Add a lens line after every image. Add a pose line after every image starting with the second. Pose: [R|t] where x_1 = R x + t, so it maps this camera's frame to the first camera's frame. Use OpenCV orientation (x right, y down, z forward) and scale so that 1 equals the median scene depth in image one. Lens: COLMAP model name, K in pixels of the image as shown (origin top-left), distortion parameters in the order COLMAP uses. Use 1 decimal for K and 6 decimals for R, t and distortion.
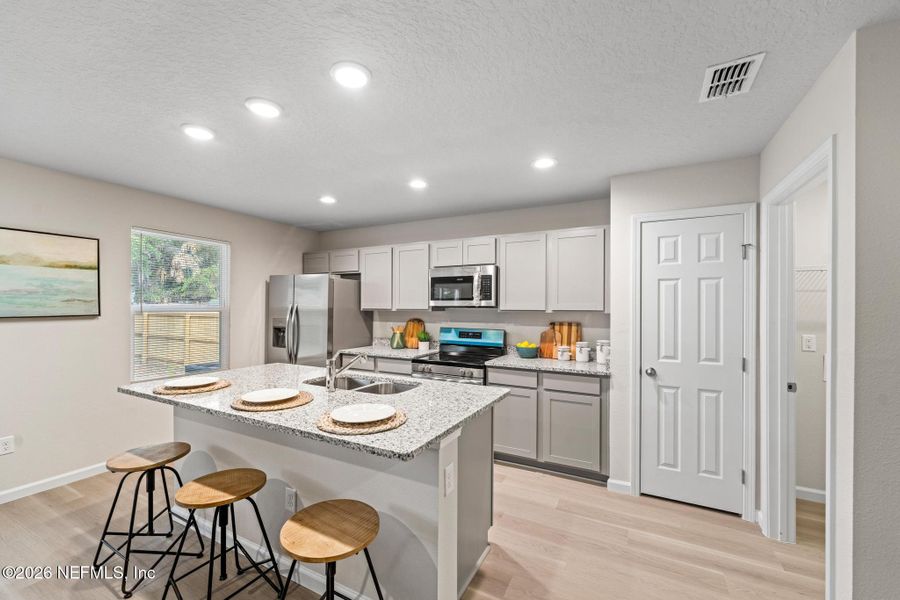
lens RADIAL K [[369.5, 0, 447.8], [0, 369.5, 307.1], [0, 0, 1]] dist [-0.004437, 0.001466]
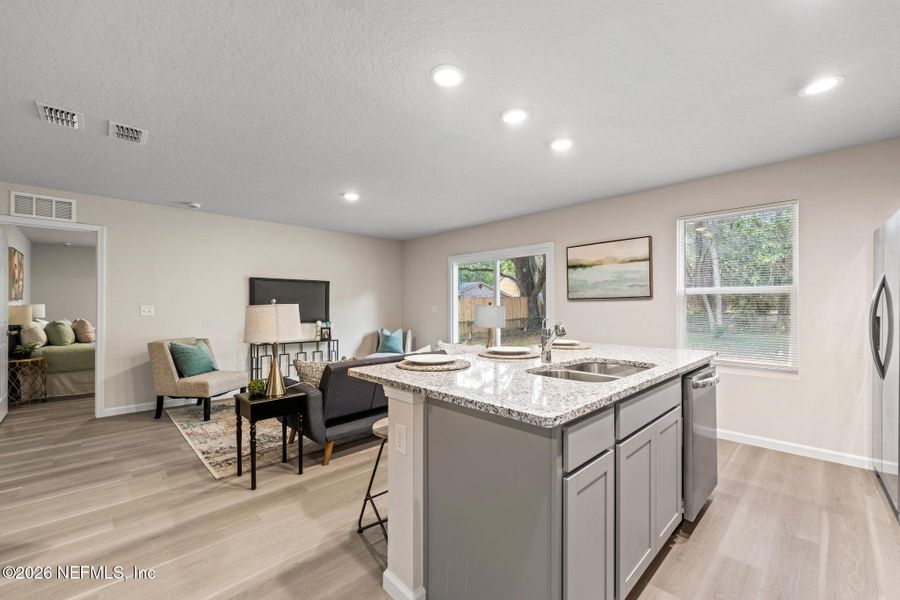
lens RADIAL K [[369.5, 0, 453.6], [0, 369.5, 304.9], [0, 0, 1]] dist [-0.004437, 0.001466]
pose [[-0.301452, -0.008218, -0.953446, 0.385442], [0.000603, 0.999961, -0.008810, 0.051817], [0.953481, -0.003230, -0.301435, 0.616017]]
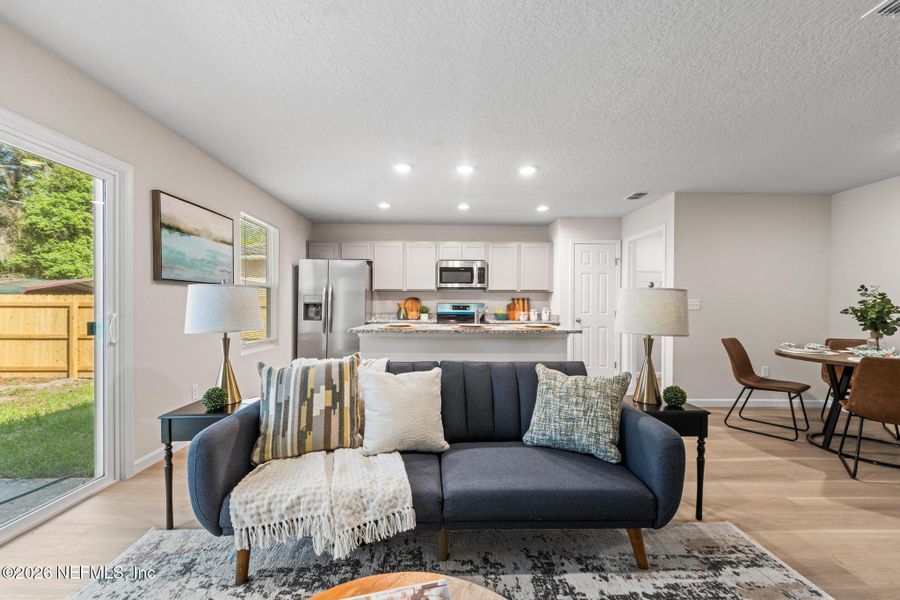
lens RADIAL K [[369.5, 0, 450.0], [0, 369.5, 312.7], [0, 0, 1]] dist [-0.004437, 0.001466]
pose [[0.875260, -0.009741, 0.483555, -0.760818], [-0.000271, 0.999787, 0.020631, 0.072034], [-0.483653, -0.018189, 0.875071, -0.300104]]
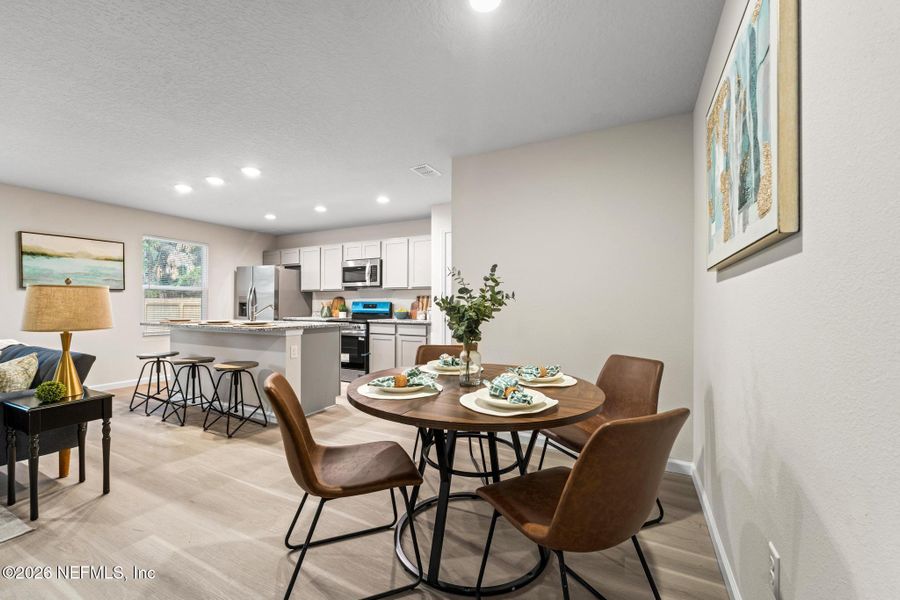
lens RADIAL K [[369.5, 0, 449.1], [0, 369.5, 304.9], [0, 0, 1]] dist [-0.004437, 0.001466]
pose [[0.999938, -0.002549, 0.010823, 0.398639], [0.002560, 0.999996, -0.001016, 0.080031], [-0.010820, 0.001043, 0.999941, -0.542137]]
